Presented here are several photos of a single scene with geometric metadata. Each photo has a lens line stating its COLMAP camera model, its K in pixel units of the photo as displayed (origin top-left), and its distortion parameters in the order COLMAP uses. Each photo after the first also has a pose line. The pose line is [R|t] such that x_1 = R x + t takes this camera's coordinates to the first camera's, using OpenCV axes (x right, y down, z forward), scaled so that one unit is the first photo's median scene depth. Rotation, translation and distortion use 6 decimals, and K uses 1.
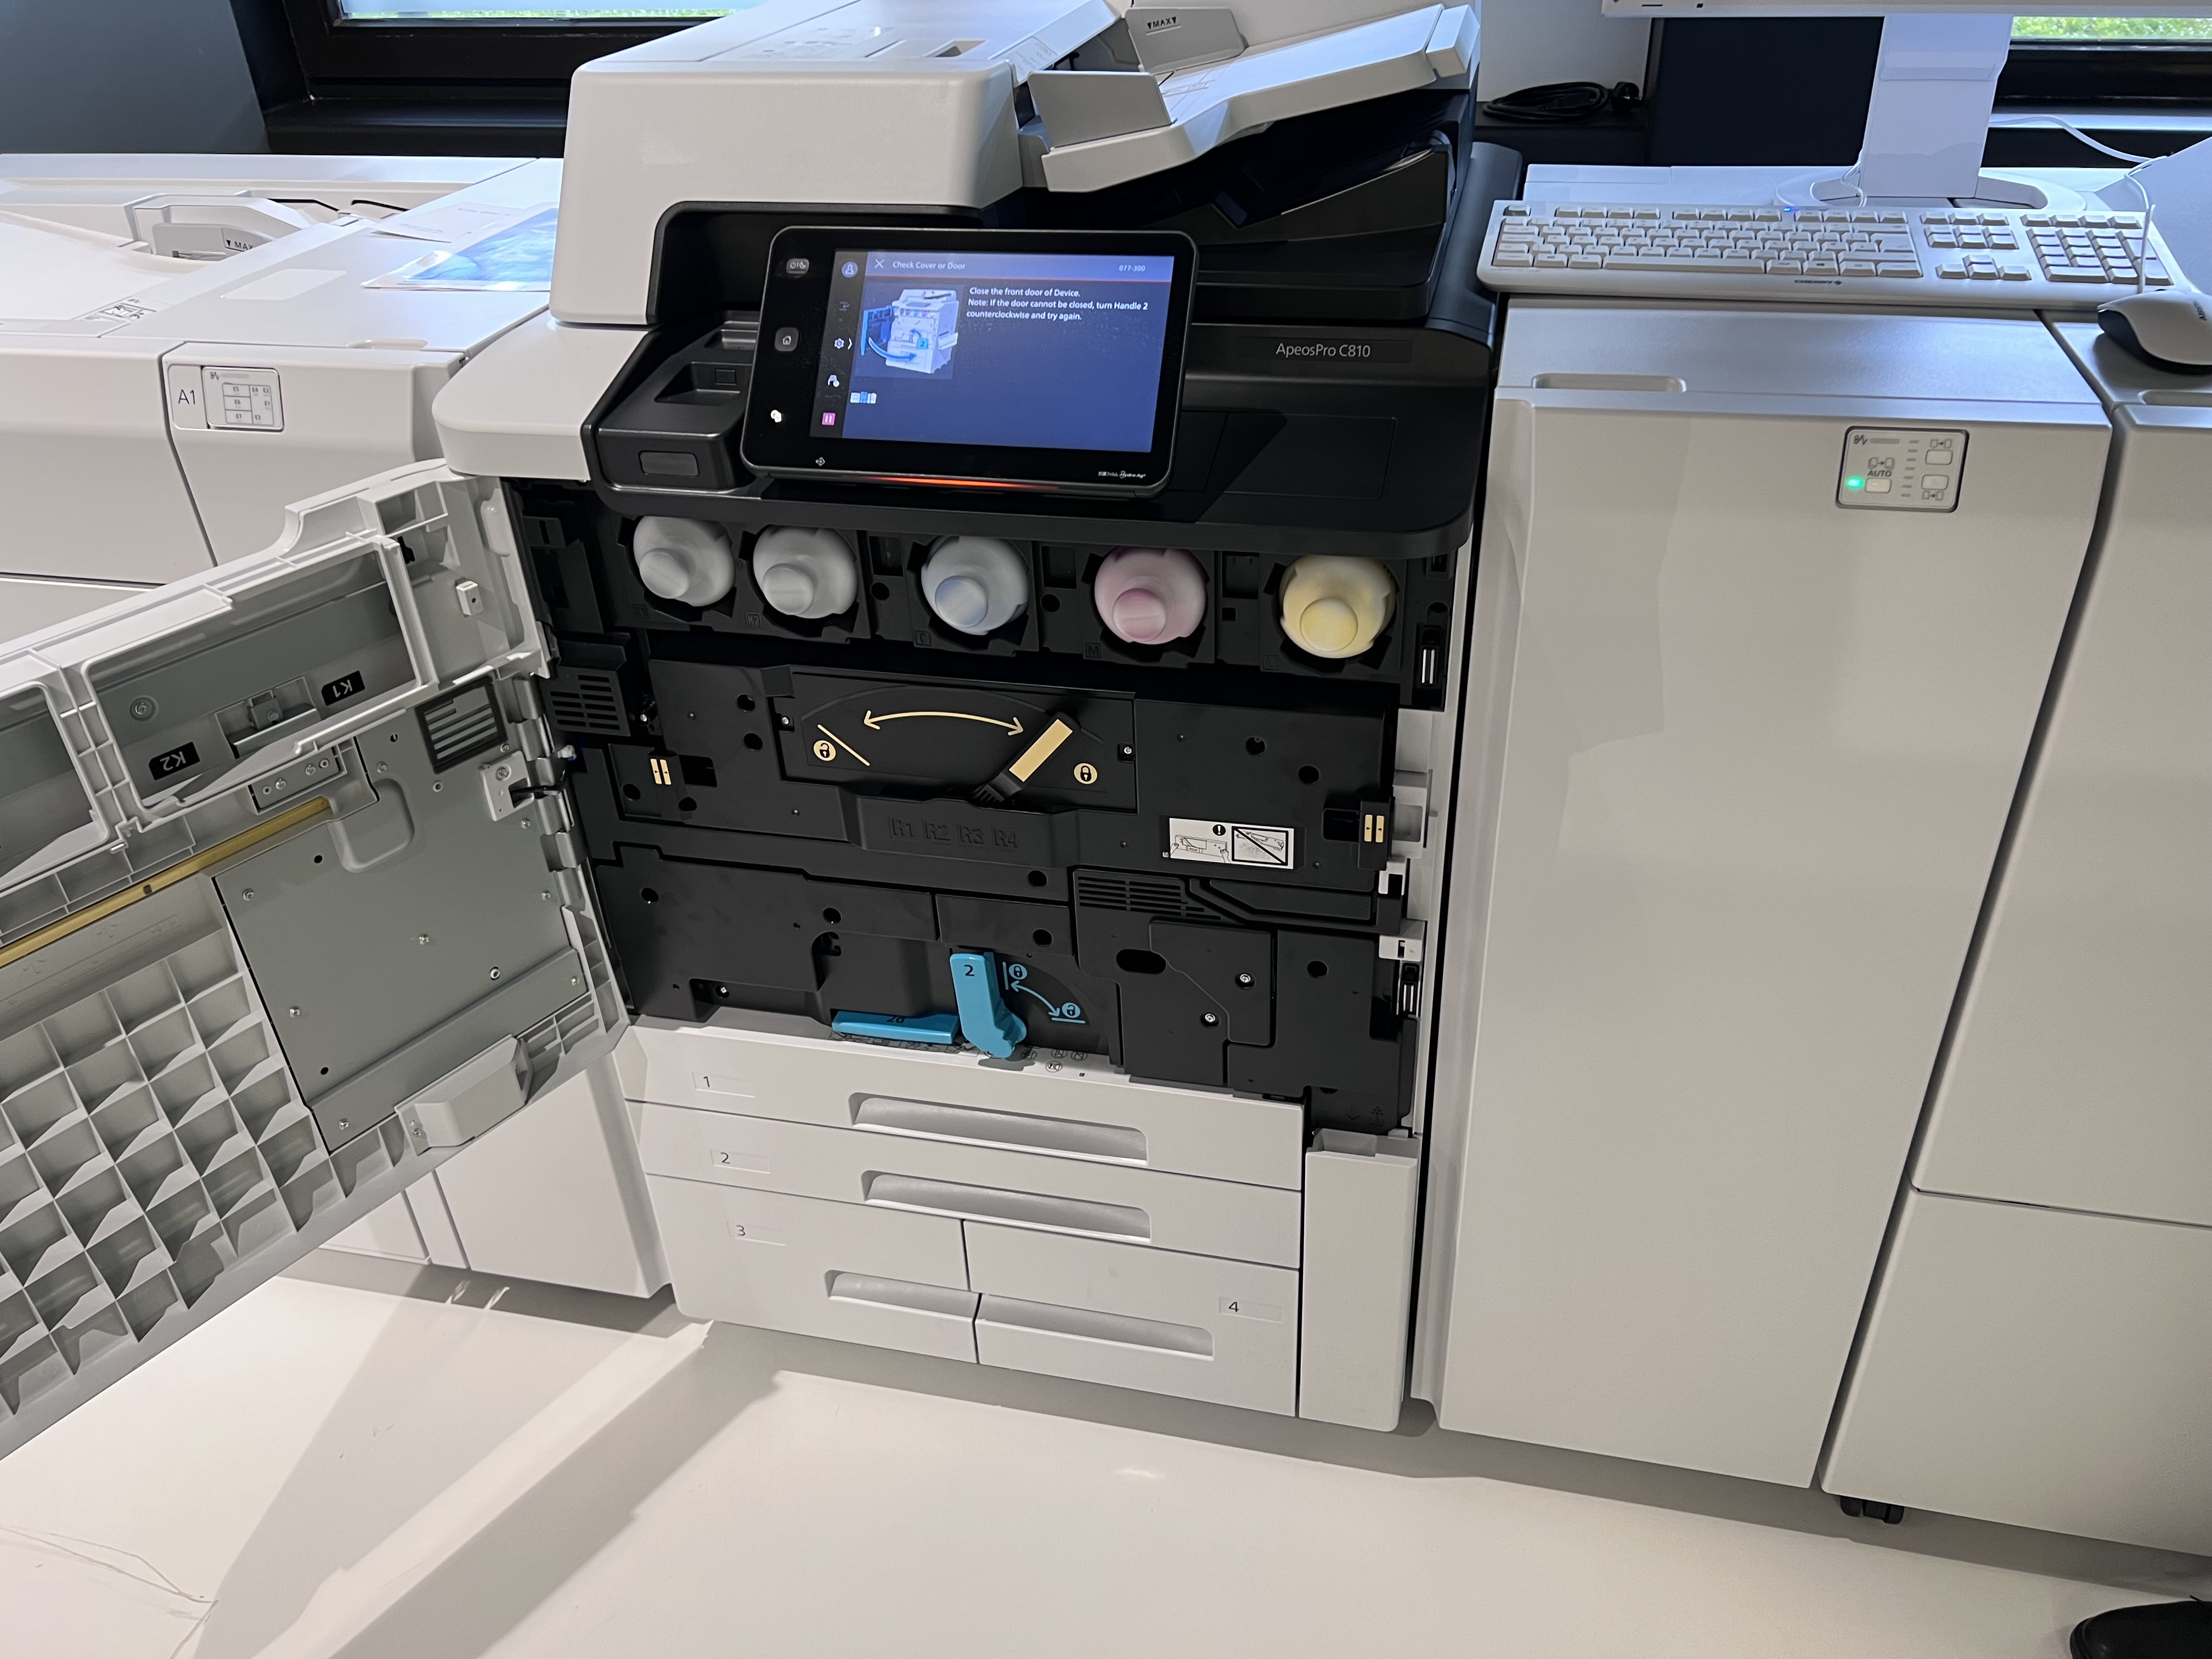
lens RADIAL K [[1674.2, 0, 1106.0], [0, 1674.2, 854.9], [0, 0, 1]] dist [0.039366, -0.032142]
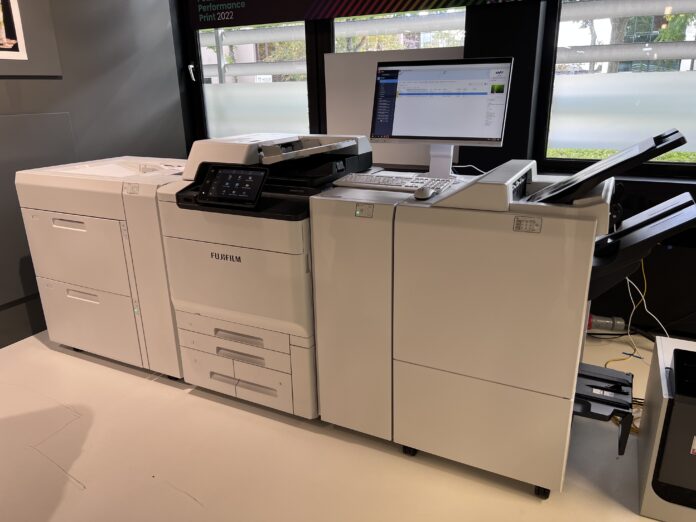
lens RADIAL K [[525.1, 0, 348.0], [0, 525.1, 261.0], [0, 0, 1]] dist [0.052312, -0.058769]
pose [[0.970459, 0.095549, -0.221540, 0.693476], [-0.147036, 0.962237, -0.229084, 0.306478], [0.191285, 0.254891, 0.947861, -0.587756]]
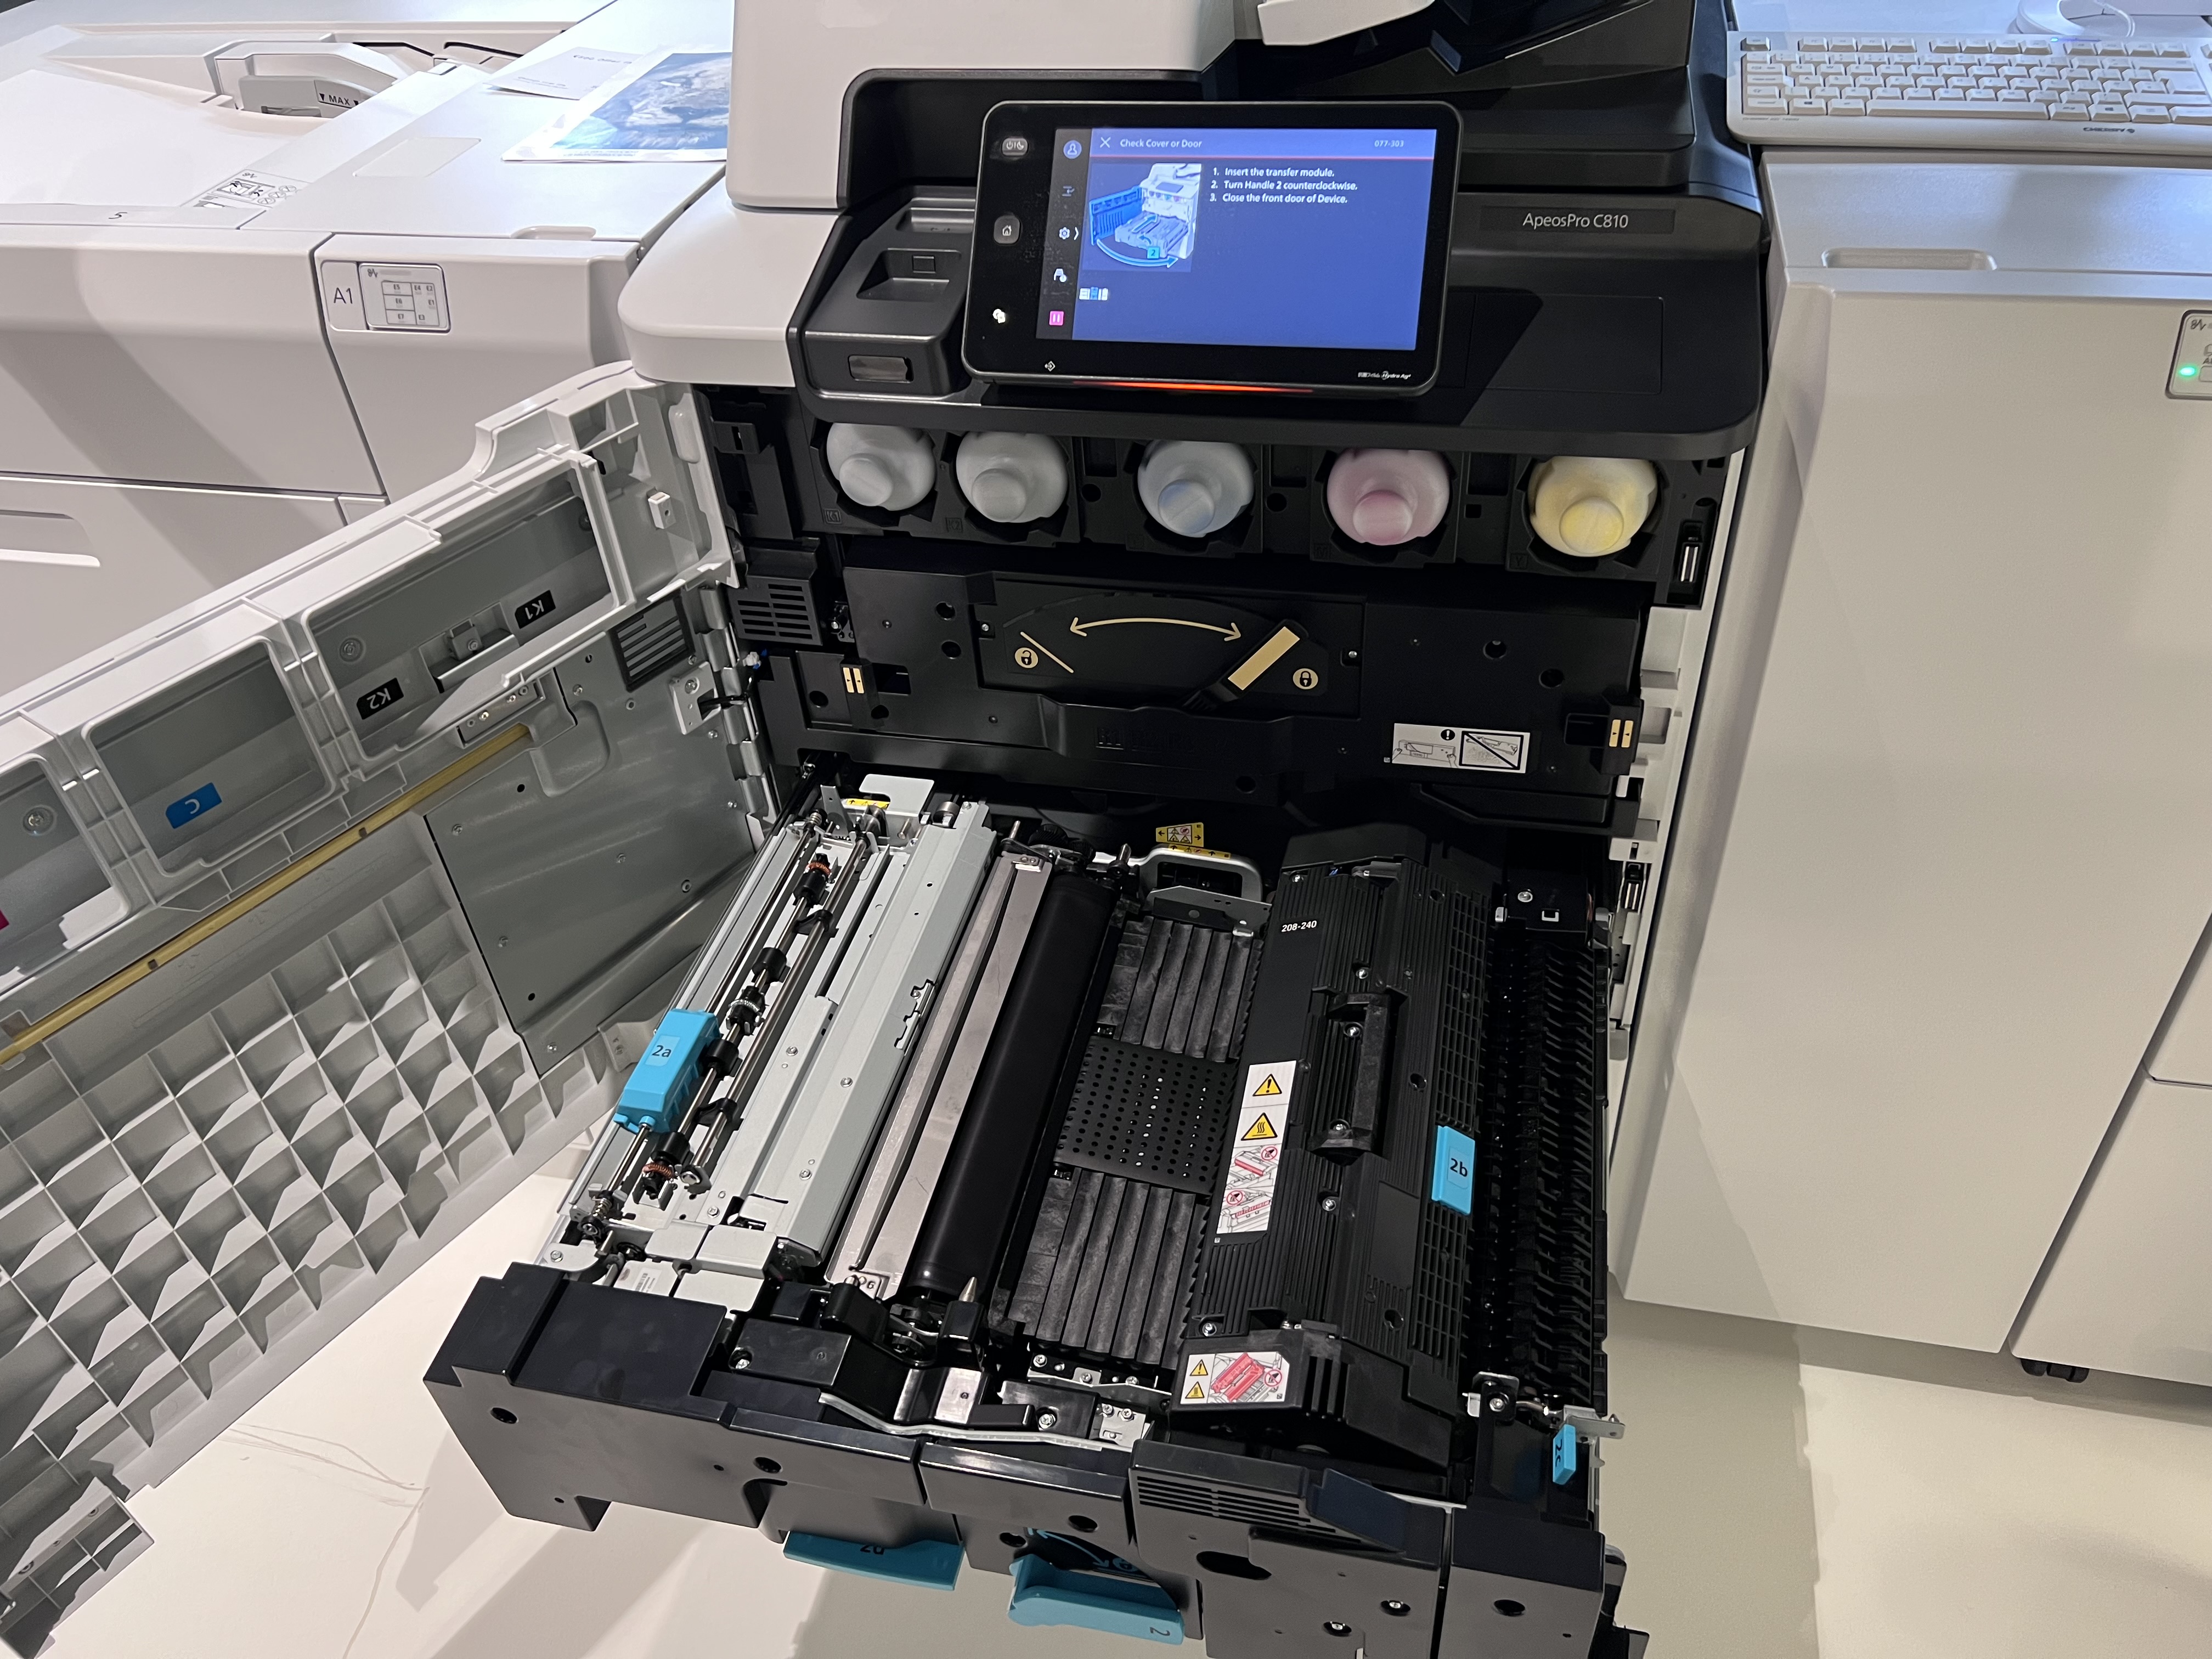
lens RADIAL K [[1668.7, 0, 1106.0], [0, 1668.7, 829.5], [0, 0, 1]] dist [0.052312, -0.058769]
pose [[0.999712, -0.023430, -0.005168, -0.127326], [0.023854, 0.993766, 0.108906, -0.071160], [0.002584, -0.108998, 0.994039, 0.039499]]
